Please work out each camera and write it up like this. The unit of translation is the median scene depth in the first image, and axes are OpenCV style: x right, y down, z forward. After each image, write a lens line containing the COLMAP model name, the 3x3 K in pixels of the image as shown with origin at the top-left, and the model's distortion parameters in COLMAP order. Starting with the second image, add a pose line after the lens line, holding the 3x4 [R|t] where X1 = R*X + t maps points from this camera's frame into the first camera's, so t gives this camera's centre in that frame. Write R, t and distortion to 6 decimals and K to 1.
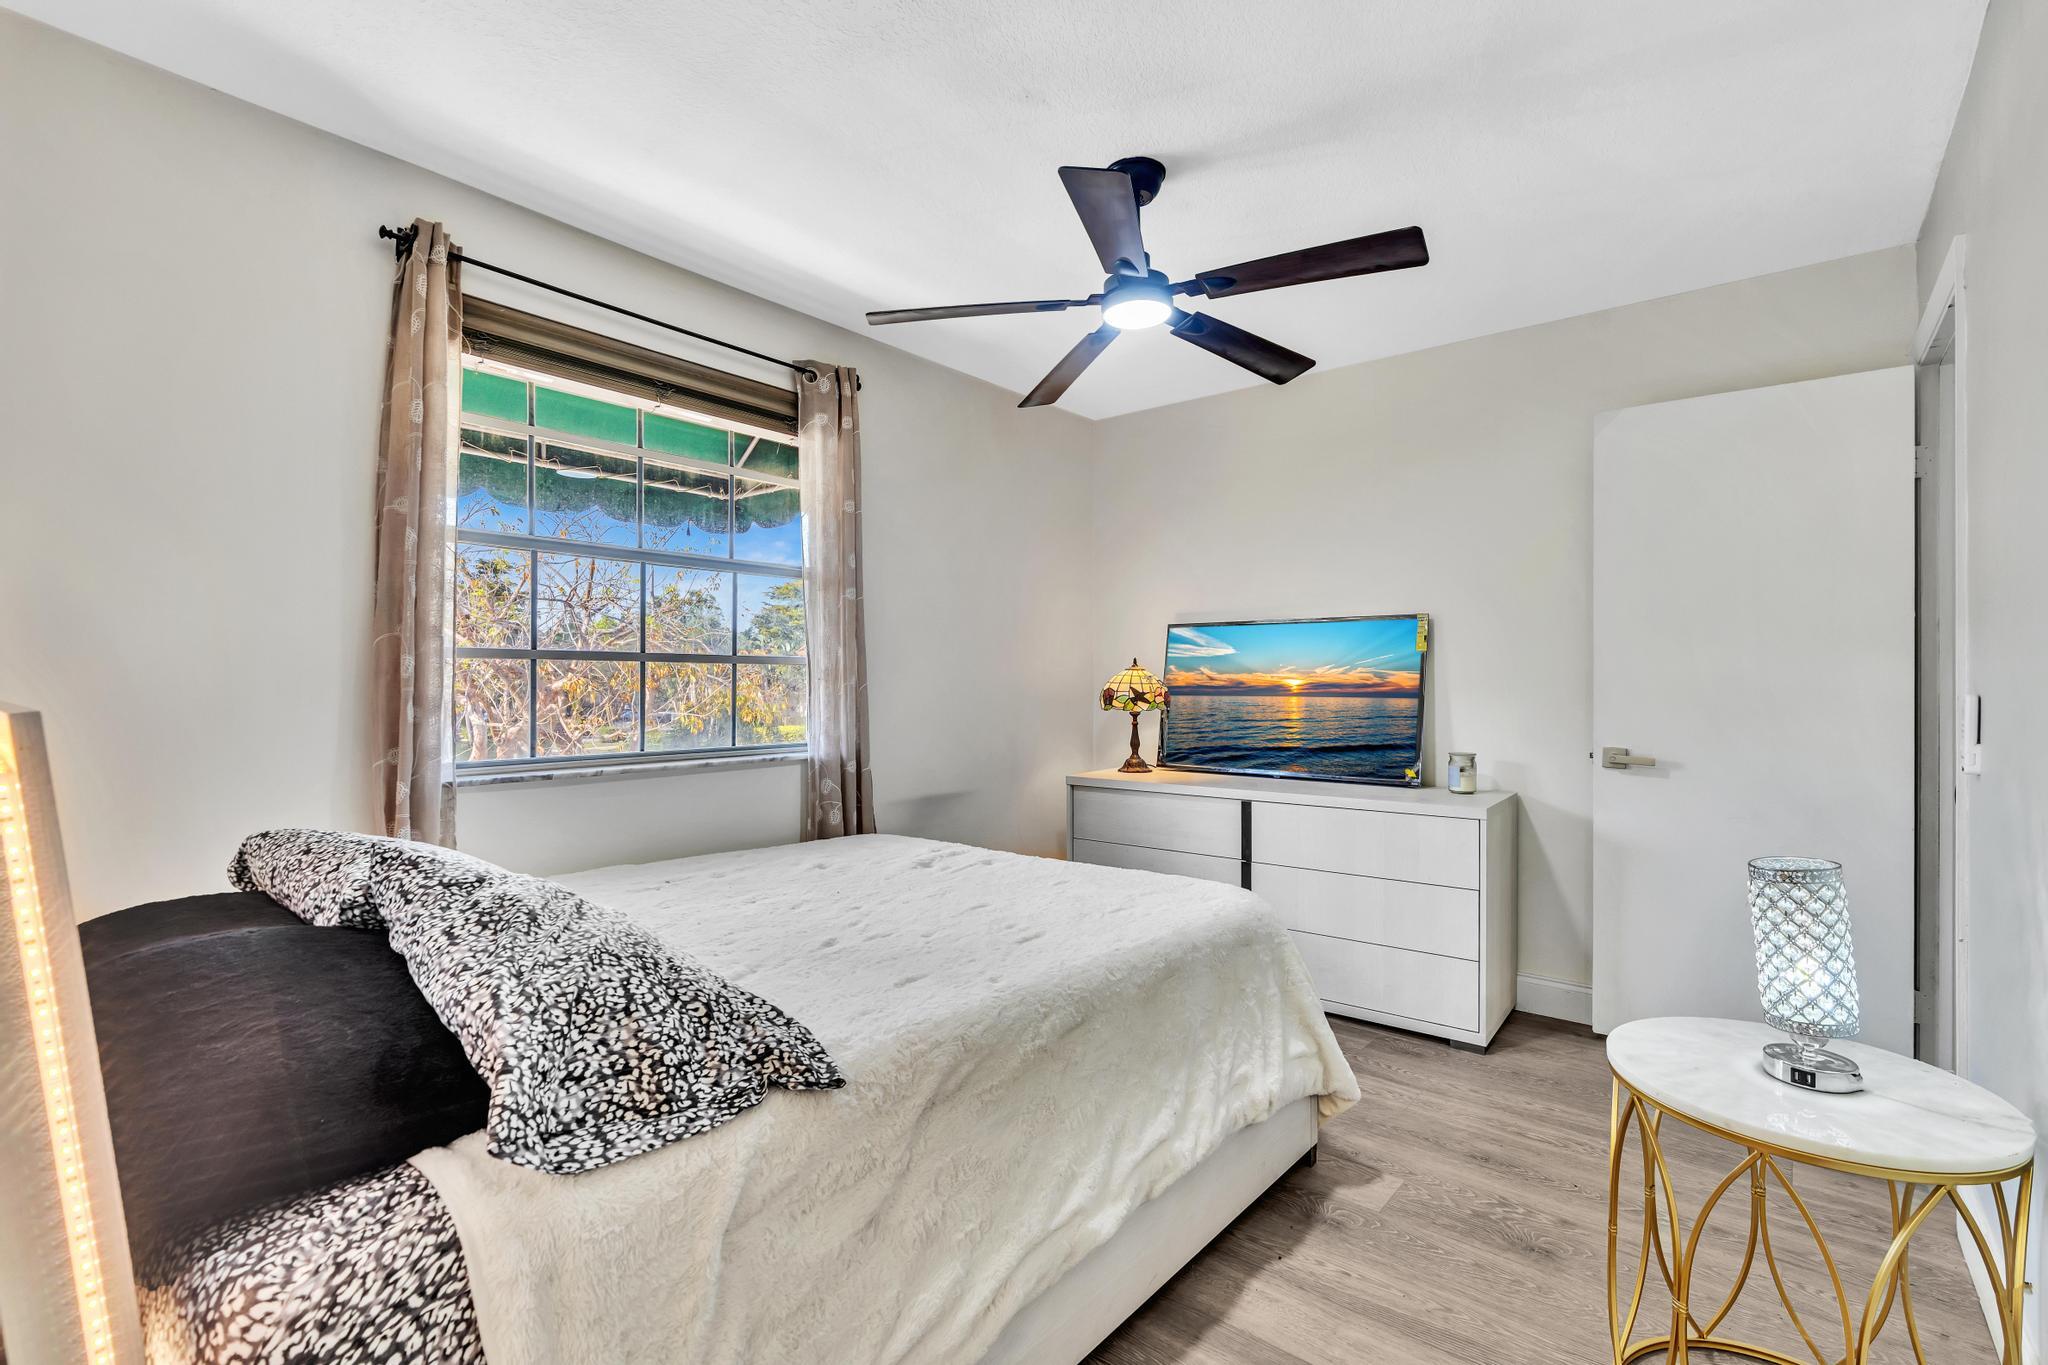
lens RADIAL K [[910.6, 0, 1029.1], [0, 910.6, 675.1], [0, 0, 1]] dist [-0.002565, 0.003116]
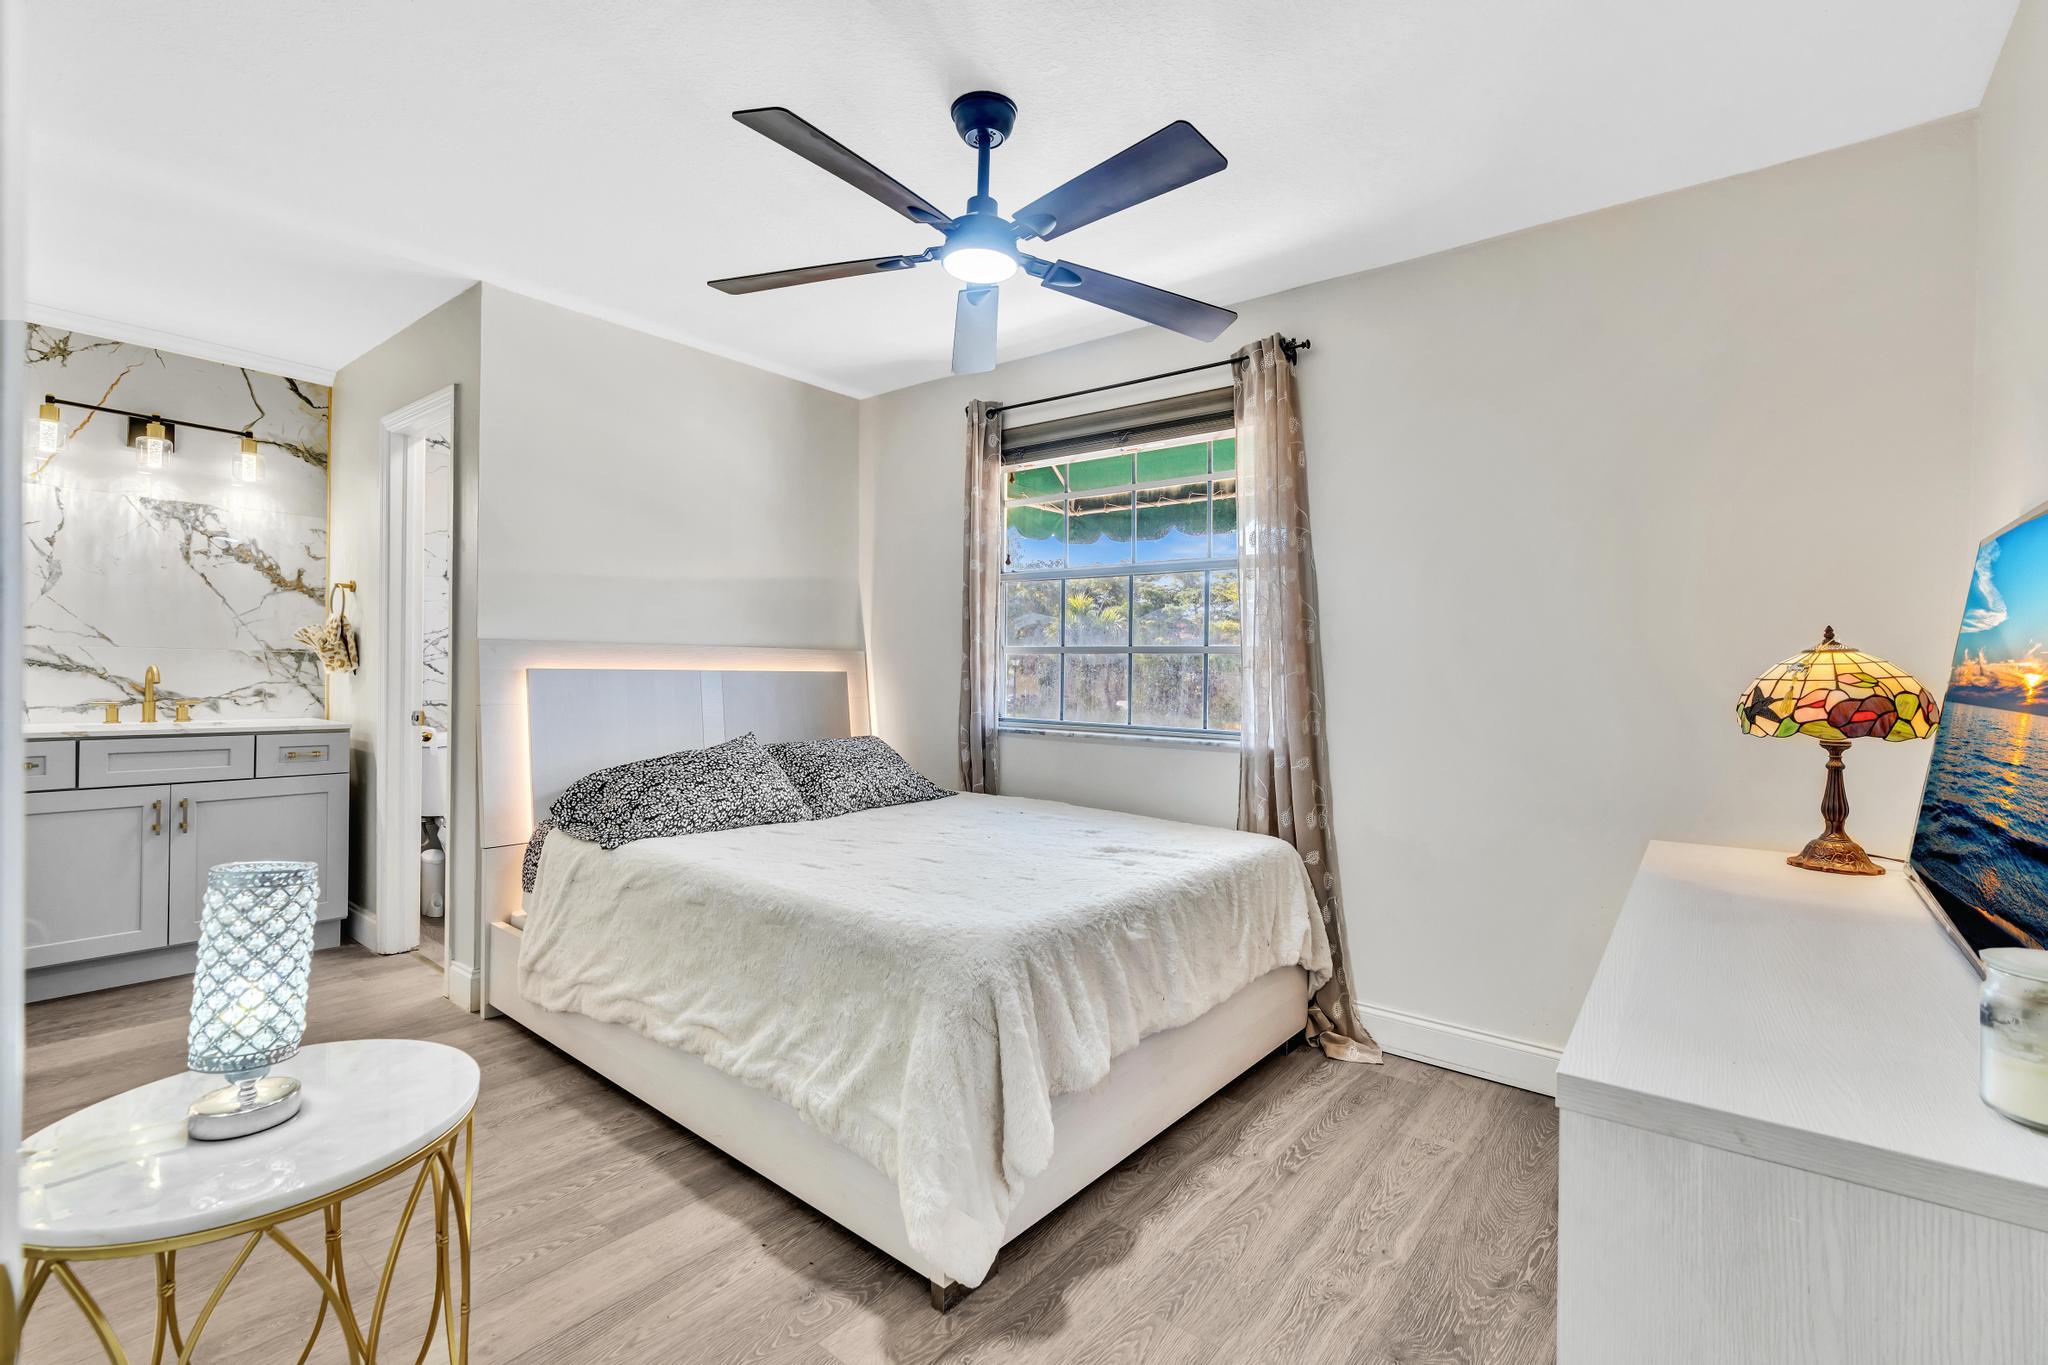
lens RADIAL K [[909.0, 0, 1025.2], [0, 909.0, 670.6], [0, 0, 1]] dist [0.000580, 0.000271]
pose [[0.017991, -0.000847, -0.999838, 0.755697], [-0.011094, 0.999938, -0.001047, 0.011883], [0.999777, 0.011111, 0.017981, 0.752964]]
